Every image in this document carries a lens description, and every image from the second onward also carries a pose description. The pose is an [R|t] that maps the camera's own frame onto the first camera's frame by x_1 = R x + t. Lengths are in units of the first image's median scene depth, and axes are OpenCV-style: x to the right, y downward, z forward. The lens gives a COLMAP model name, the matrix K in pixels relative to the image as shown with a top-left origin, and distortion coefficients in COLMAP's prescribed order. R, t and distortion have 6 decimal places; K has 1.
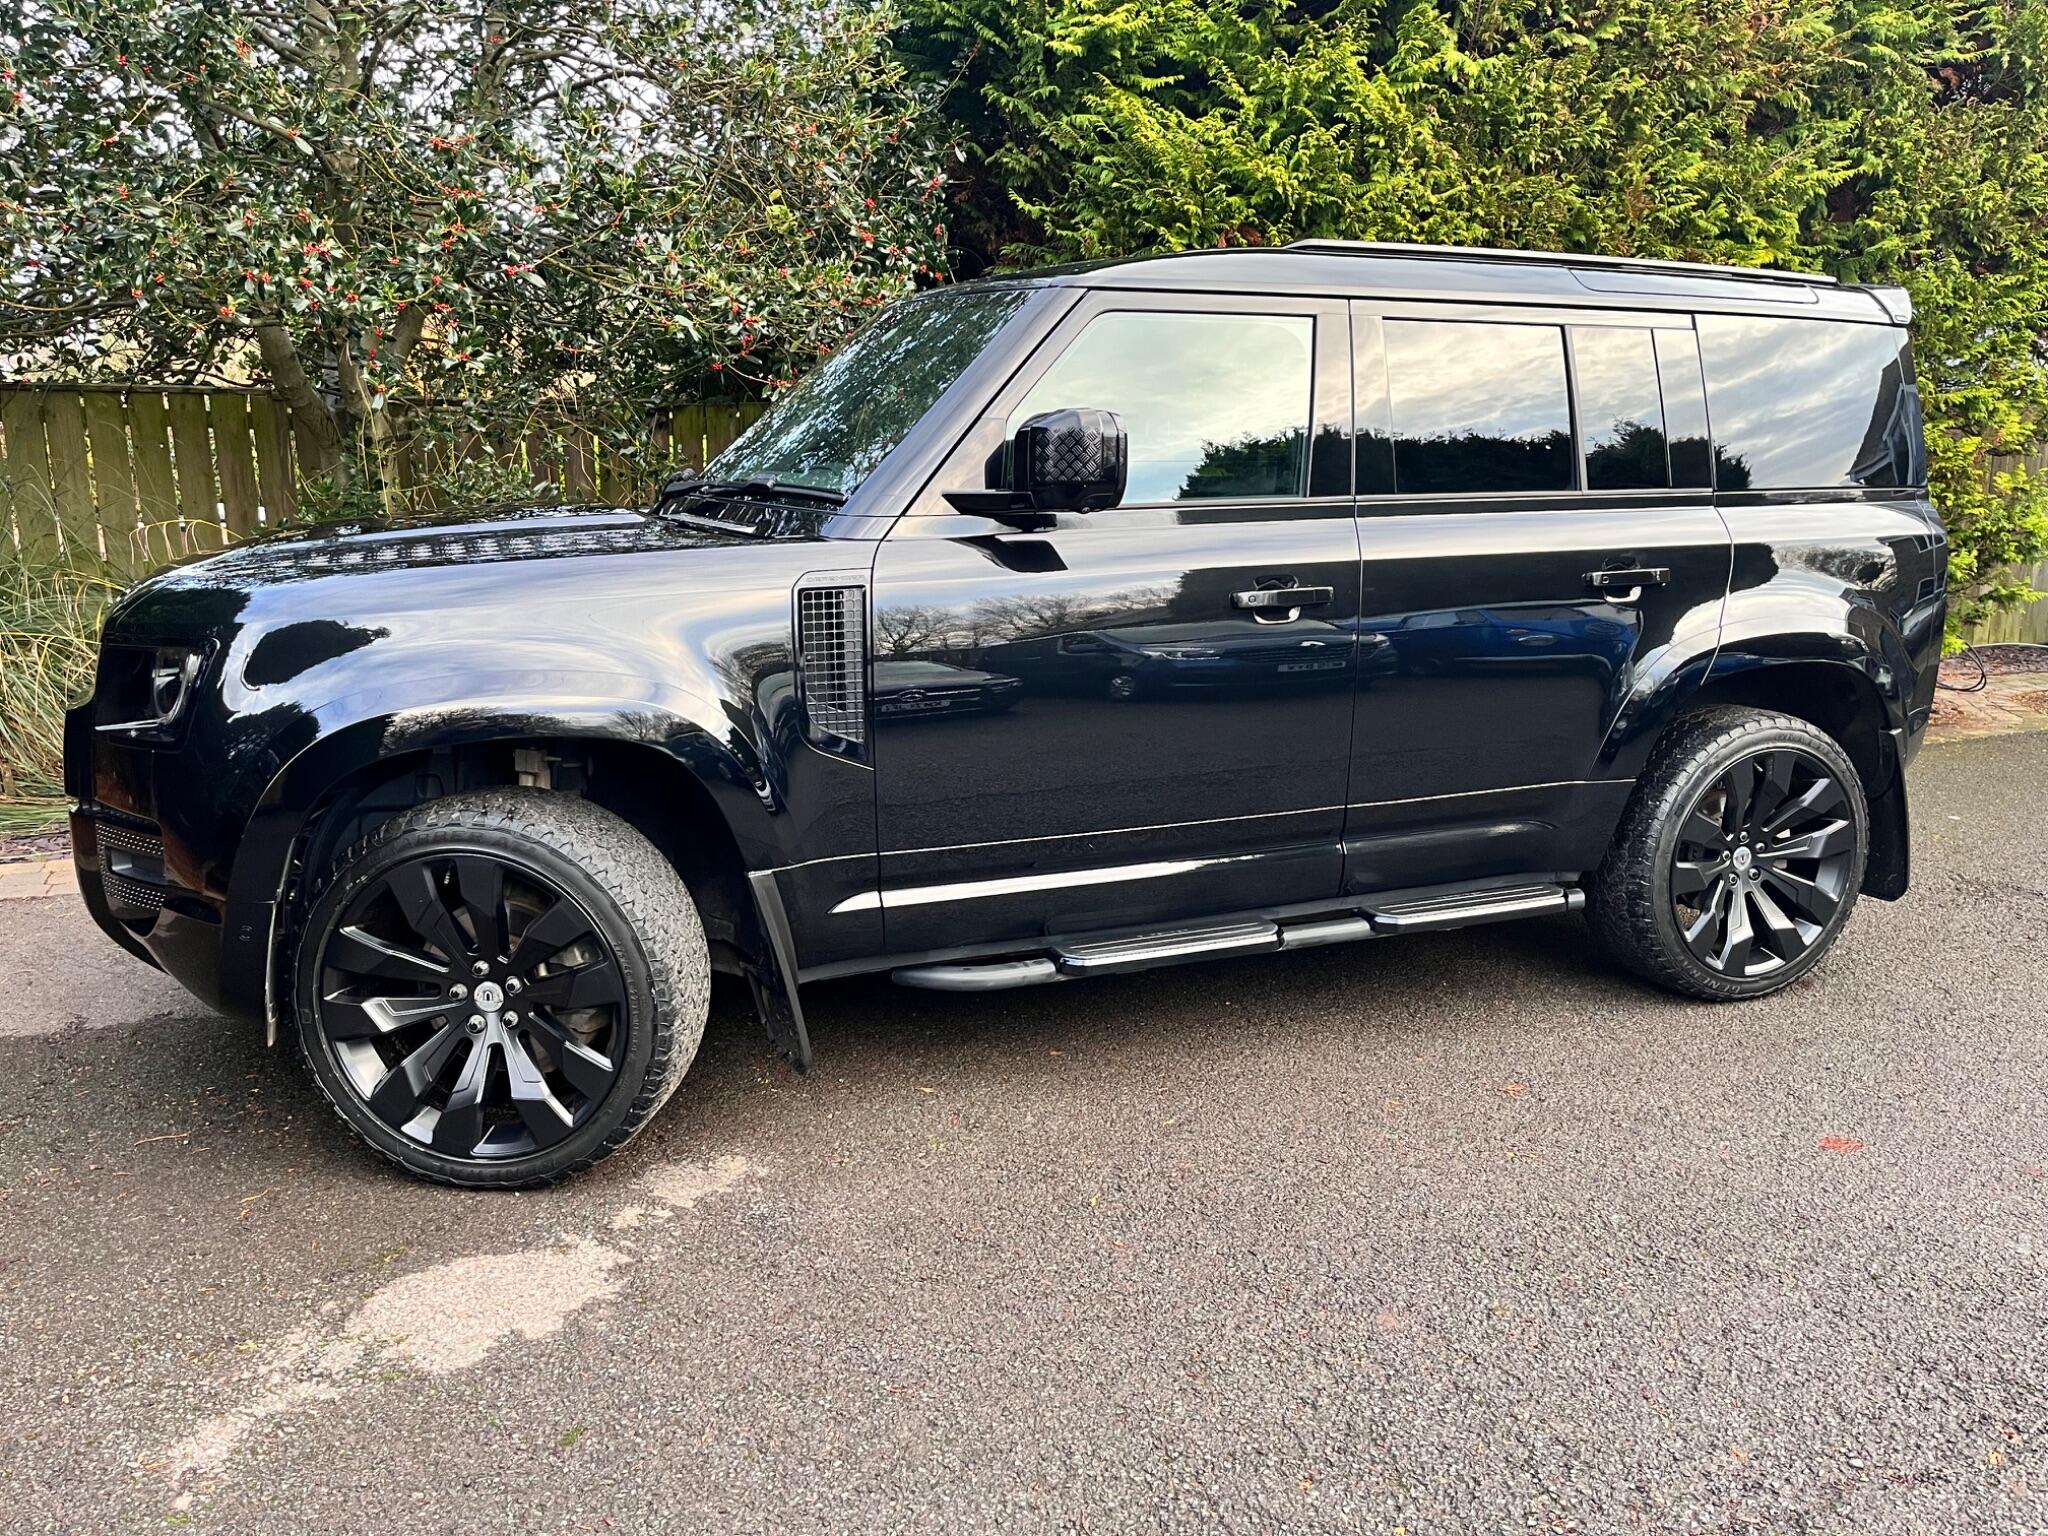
lens RADIAL K [[1566.7, 0, 1023.5], [0, 1566.7, 753.4], [0, 0, 1]] dist [0.082803, -0.124545]
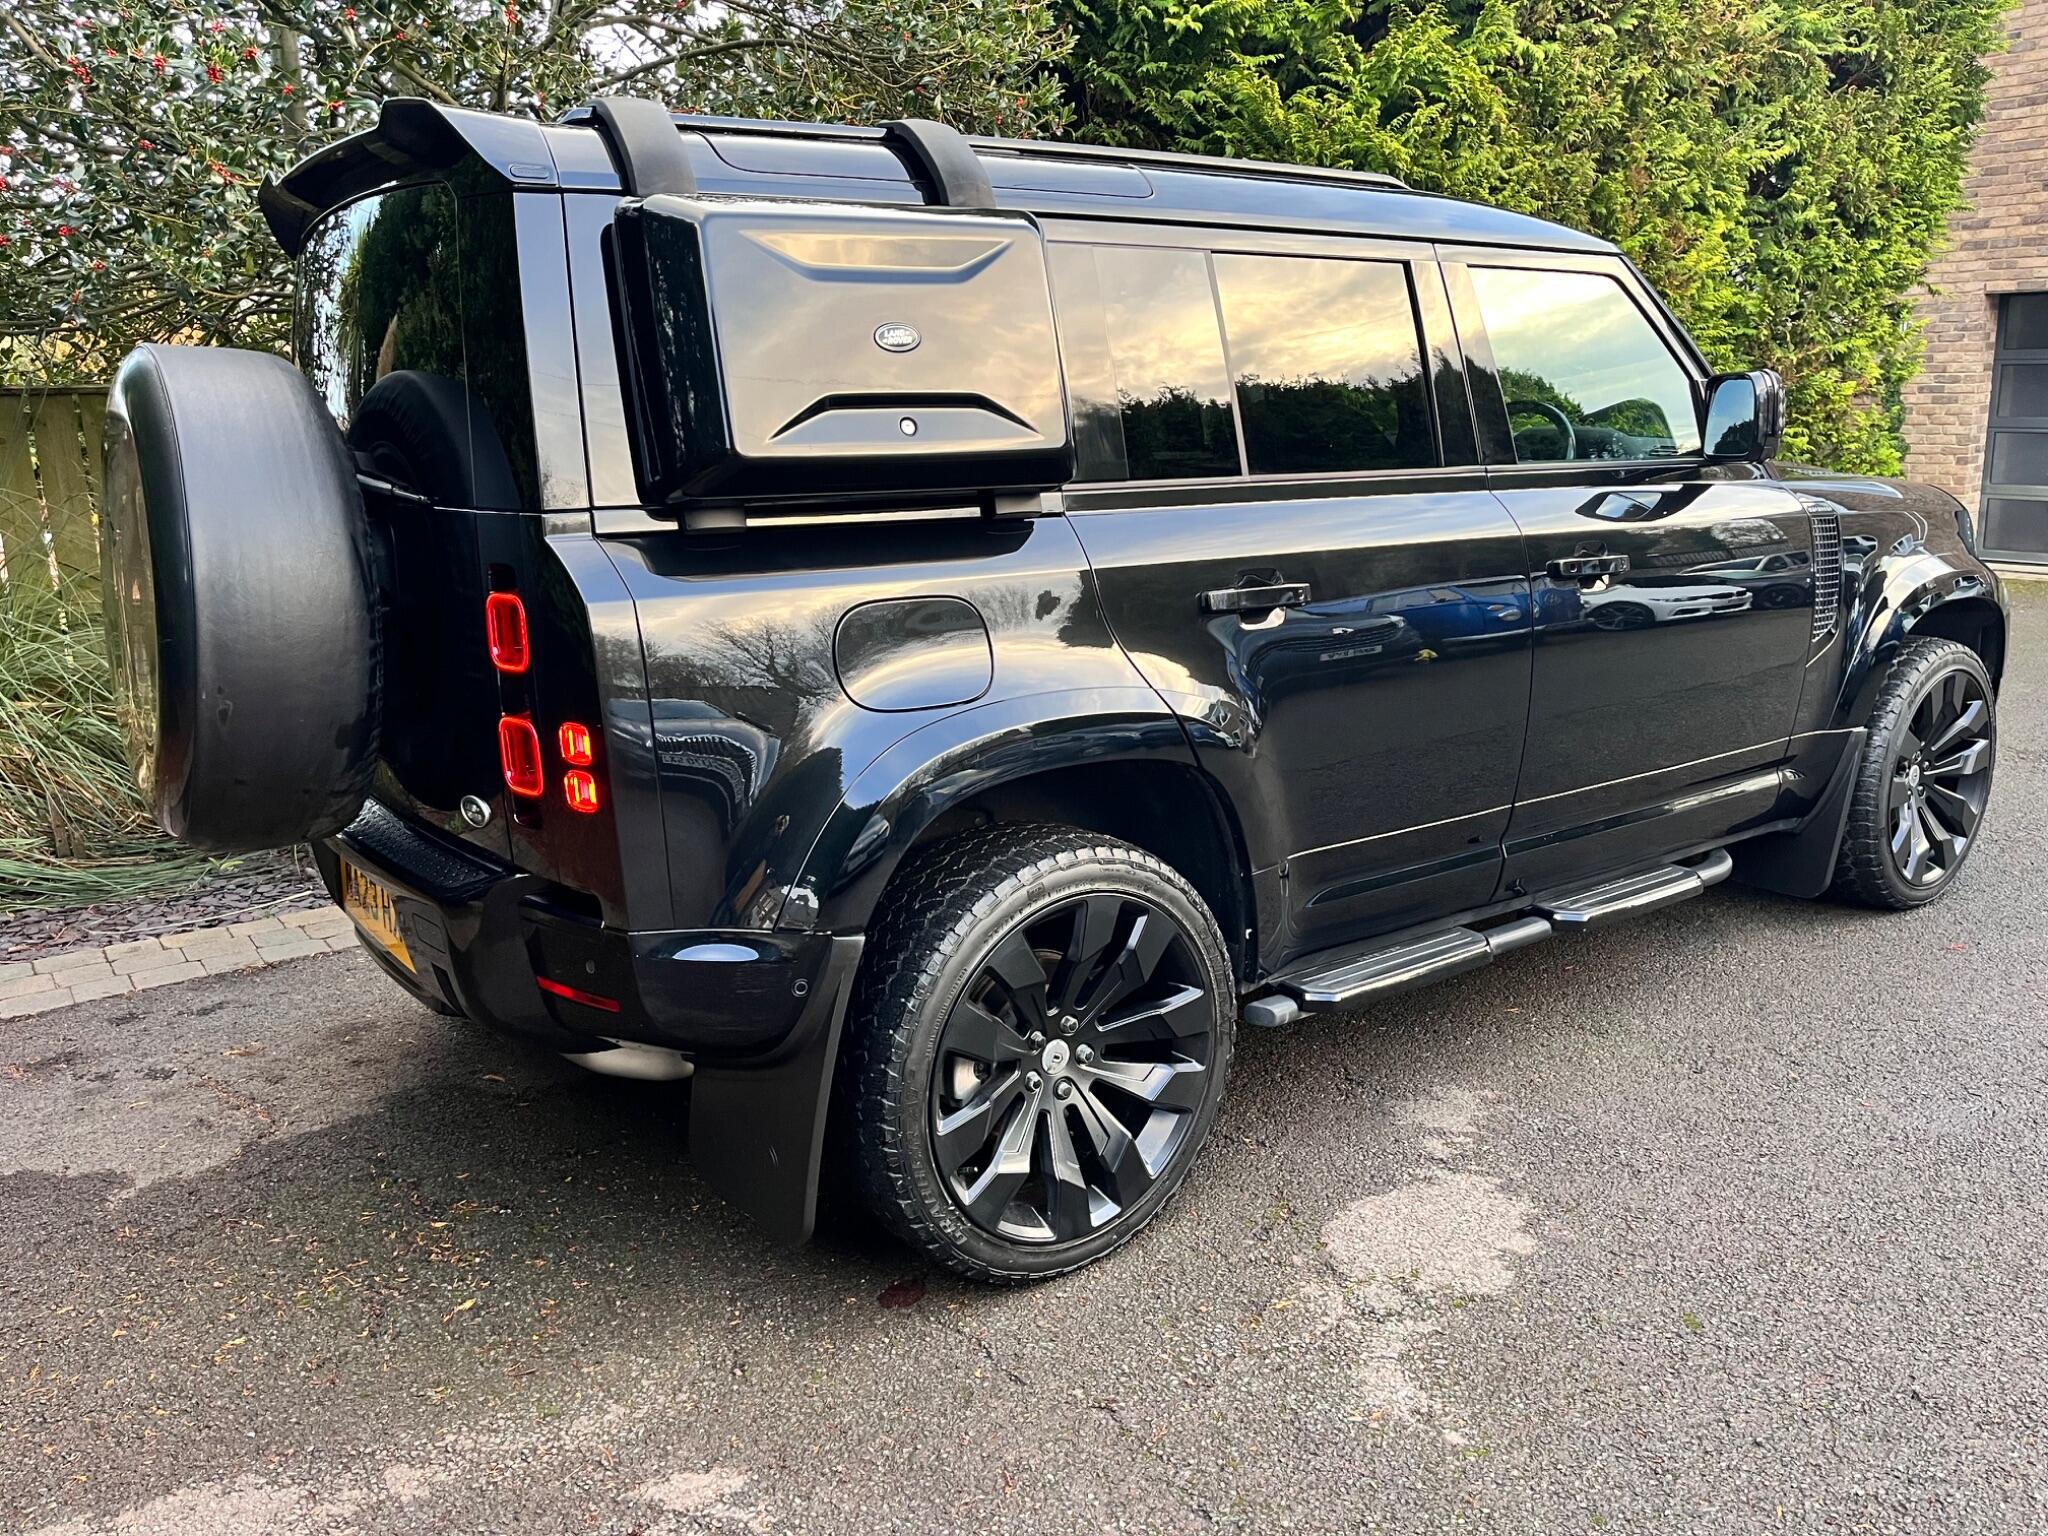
lens RADIAL K [[1566.7, 0, 1031.0], [0, 1566.7, 766.5], [0, 0, 1]] dist [0.082803, -0.124545]
pose [[0.966052, -0.088508, 0.242712, -0.366464], [0.083335, 0.996023, 0.031520, -0.007544], [-0.244537, -0.010224, 0.969586, 0.023294]]
